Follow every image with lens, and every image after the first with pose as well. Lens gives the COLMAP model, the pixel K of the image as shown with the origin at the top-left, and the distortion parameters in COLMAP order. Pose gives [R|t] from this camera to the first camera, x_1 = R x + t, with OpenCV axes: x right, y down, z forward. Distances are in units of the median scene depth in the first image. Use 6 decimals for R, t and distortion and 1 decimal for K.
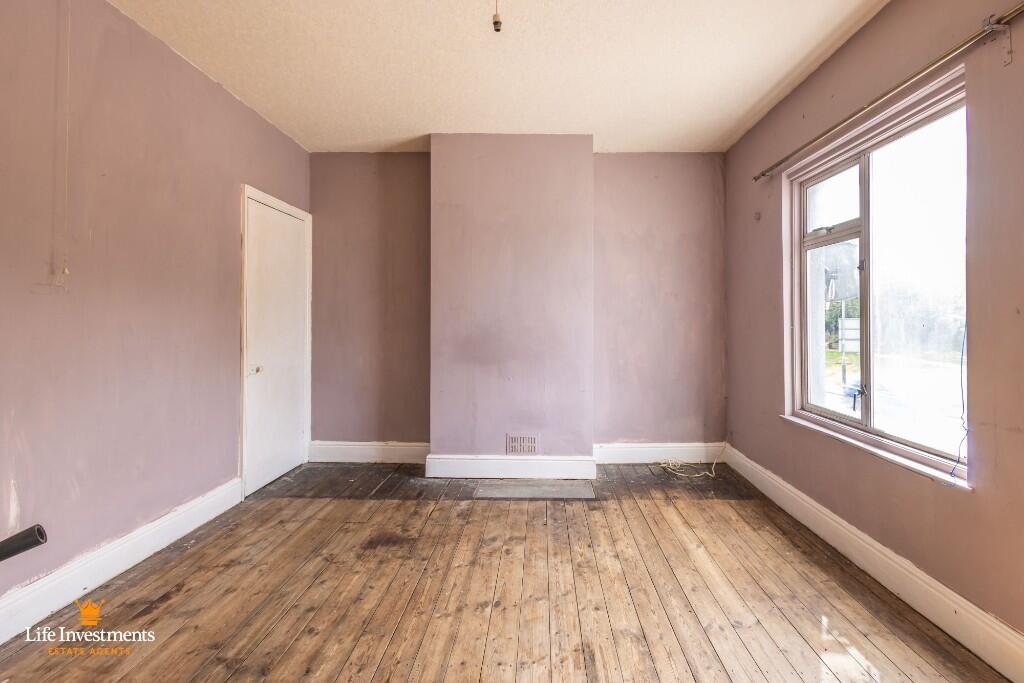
lens RADIAL K [[477.3, 0, 527.2], [0, 477.3, 310.5], [0, 0, 1]] dist [0.006346, -0.000798]
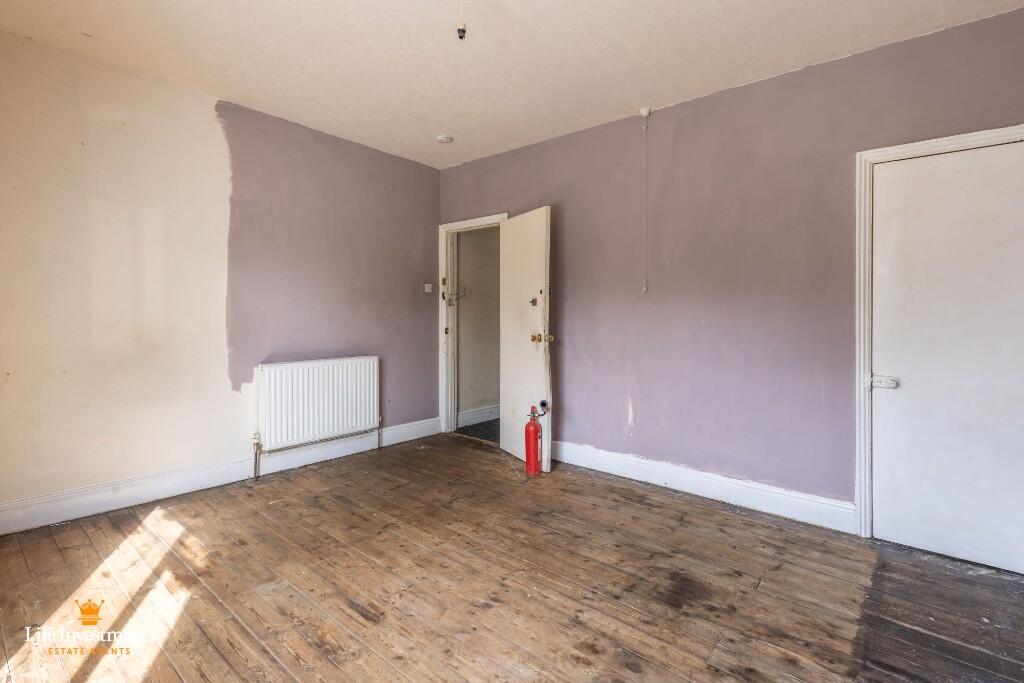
lens RADIAL K [[477.3, 0, 521.4], [0, 477.3, 324.1], [0, 0, 1]] dist [0.006346, -0.000798]
pose [[-0.610757, 0.005840, -0.791797, 0.578825], [0.006583, 0.999976, 0.002299, 0.034284], [0.791791, -0.003808, -0.610780, 1.442322]]
